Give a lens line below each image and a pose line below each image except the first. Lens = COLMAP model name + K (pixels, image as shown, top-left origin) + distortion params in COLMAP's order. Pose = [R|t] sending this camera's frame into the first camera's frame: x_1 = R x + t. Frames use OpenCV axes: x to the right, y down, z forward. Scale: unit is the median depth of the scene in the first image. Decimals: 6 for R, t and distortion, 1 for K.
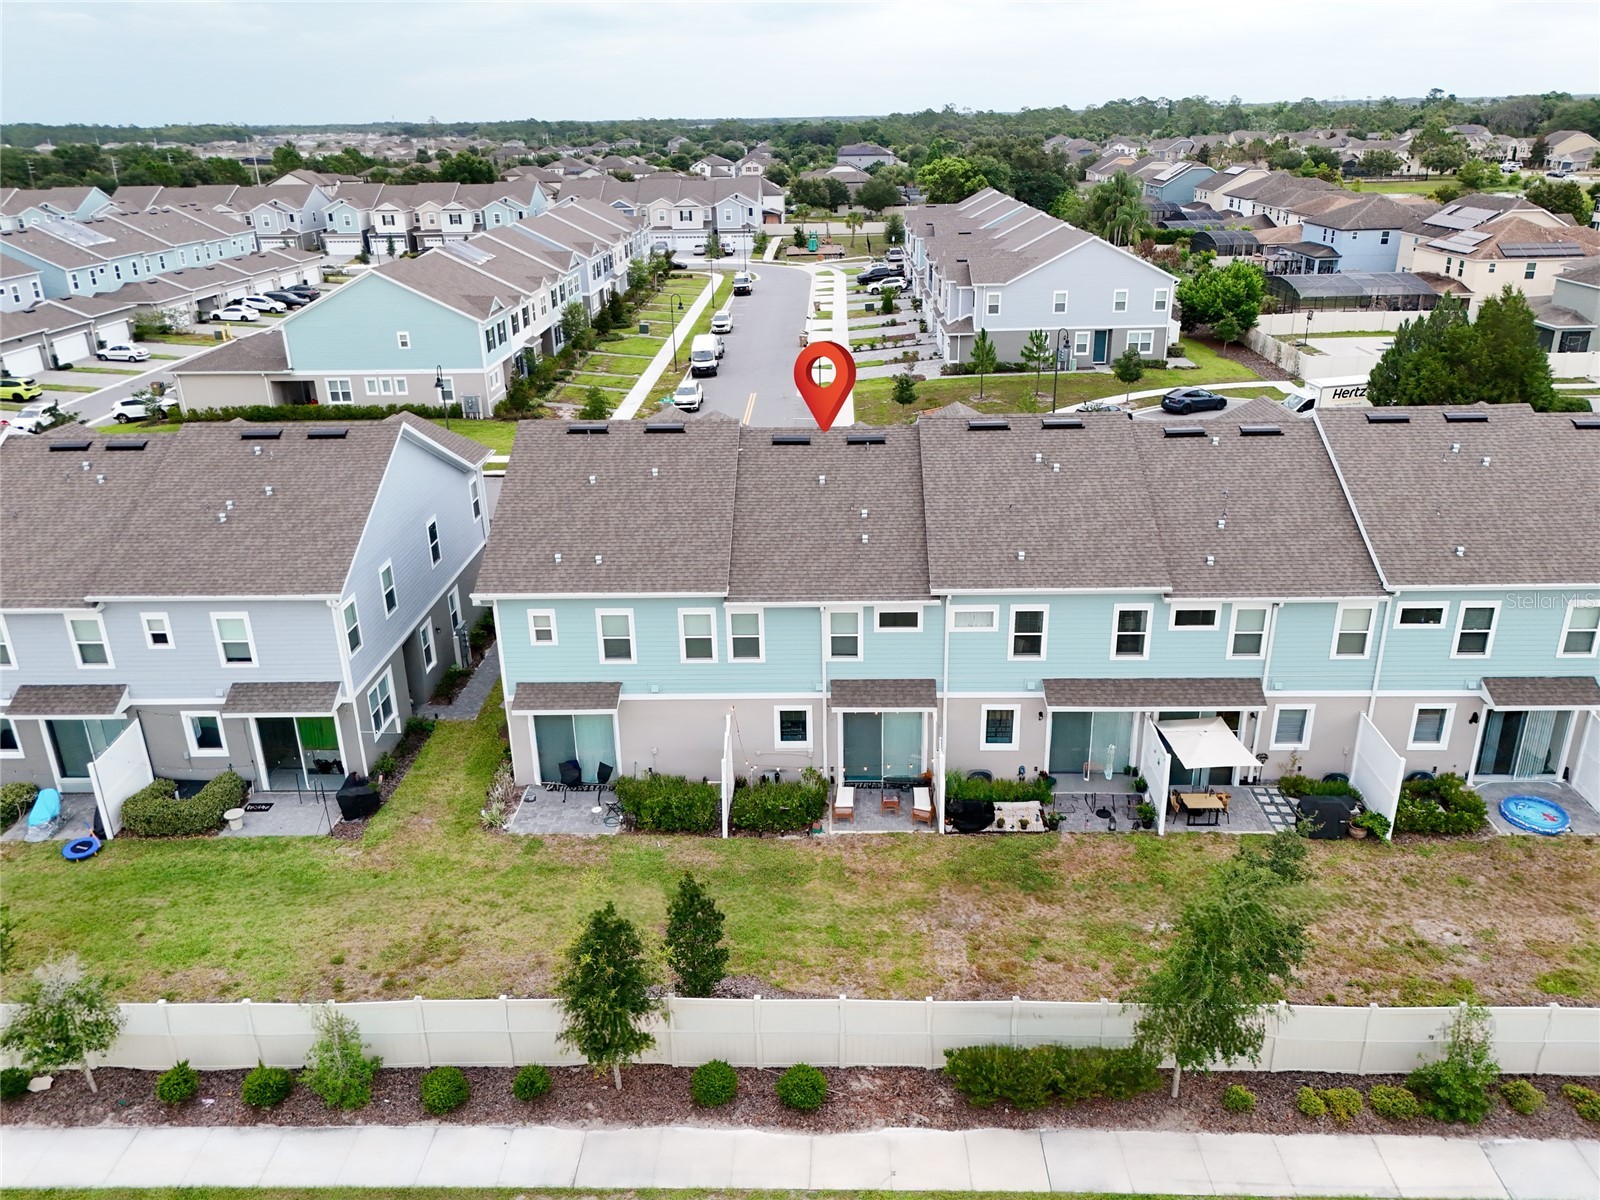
lens RADIAL K [[1189.6, 0, 800.0], [0, 1189.6, 600.0], [0, 0, 1]] dist [0.125744, -0.219899]
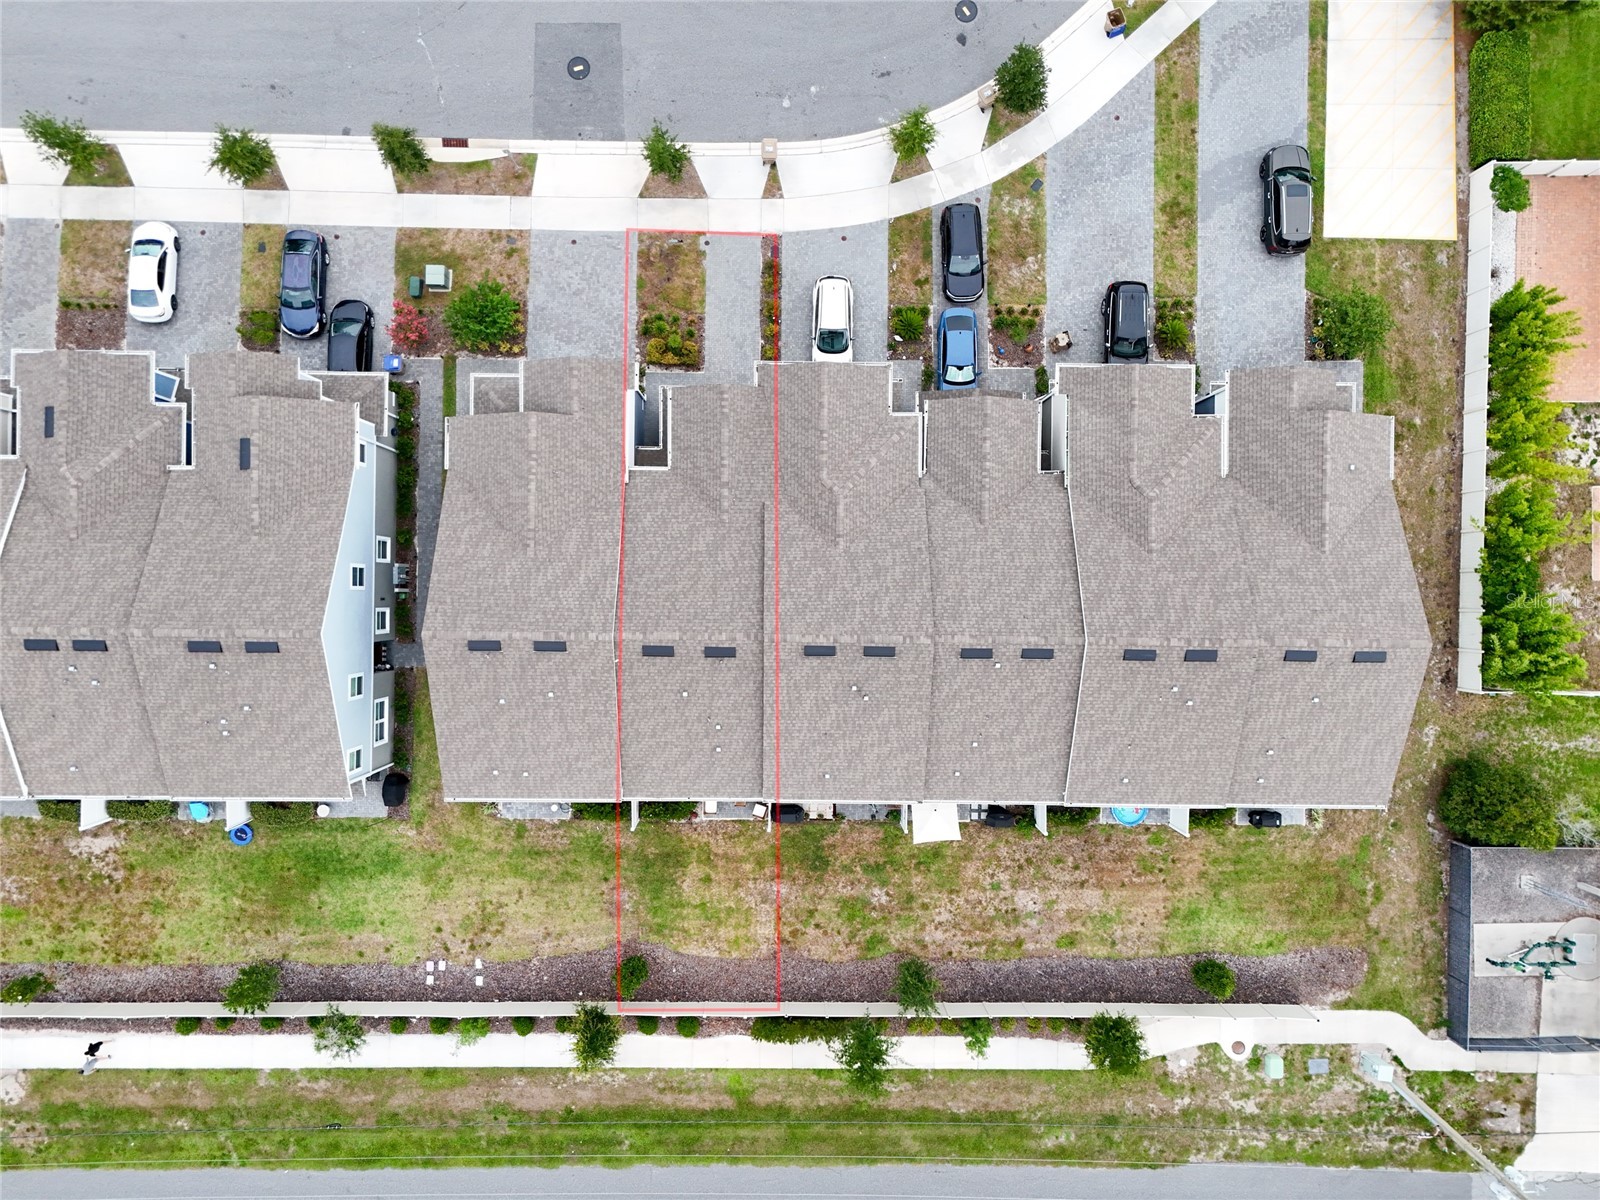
lens RADIAL K [[1189.6, 0, 800.0], [0, 1189.6, 600.0], [0, 0, 1]] dist [0.125744, -0.219899]
pose [[0.999306, -0.017781, 0.032723, 0.110601], [-0.023824, 0.370139, 0.928671, -1.441289], [-0.028625, -0.928806, 0.369458, 0.674500]]
